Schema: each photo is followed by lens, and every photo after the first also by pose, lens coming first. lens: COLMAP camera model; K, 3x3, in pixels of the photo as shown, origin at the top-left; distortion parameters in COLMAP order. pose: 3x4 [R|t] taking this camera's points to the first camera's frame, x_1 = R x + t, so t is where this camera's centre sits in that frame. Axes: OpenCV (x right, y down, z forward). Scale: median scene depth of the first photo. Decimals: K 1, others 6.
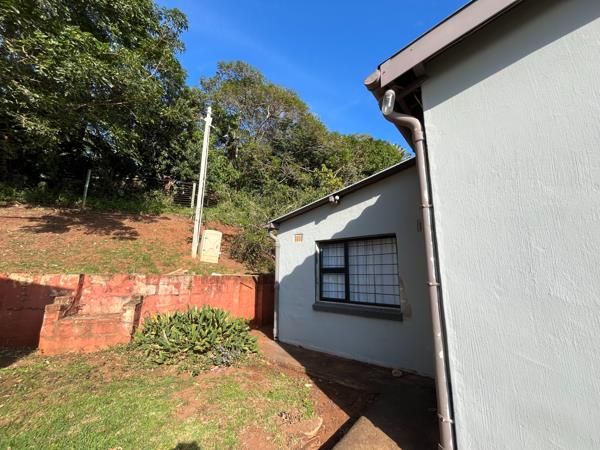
lens RADIAL K [[245.7, 0, 300.5], [0, 245.7, 226.4], [0, 0, 1]] dist [-0.003835, -0.000274]
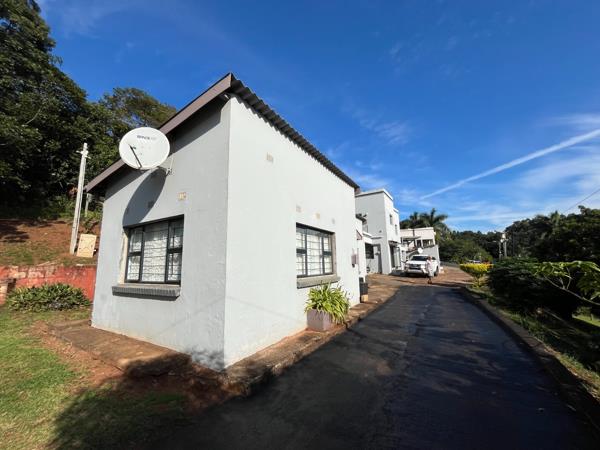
lens RADIAL K [[245.7, 0, 299.0], [0, 245.7, 225.2], [0, 0, 1]] dist [-0.003835, -0.000274]
pose [[0.986962, -0.009221, 0.160689, 0.896906], [0.004184, 0.999490, 0.031657, -0.110177], [-0.160899, -0.030572, 0.986497, -0.842254]]
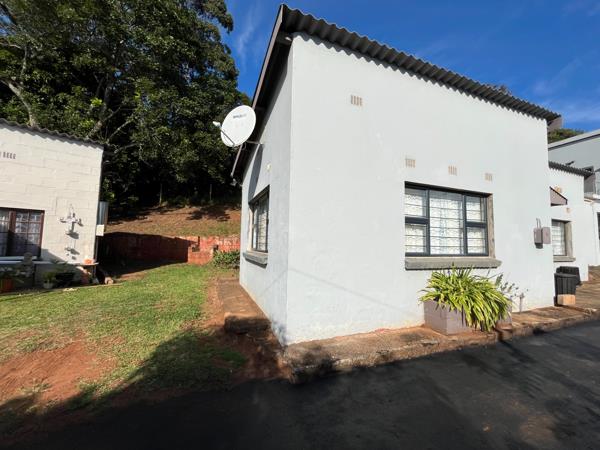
lens RADIAL K [[245.7, 0, 295.8], [0, 245.7, 225.1], [0, 0, 1]] dist [-0.003835, -0.000274]
pose [[0.875898, -0.033799, -0.481311, 1.104770], [0.086084, 0.992485, 0.086961, -0.053158], [0.474755, -0.117602, 0.872226, -0.667652]]
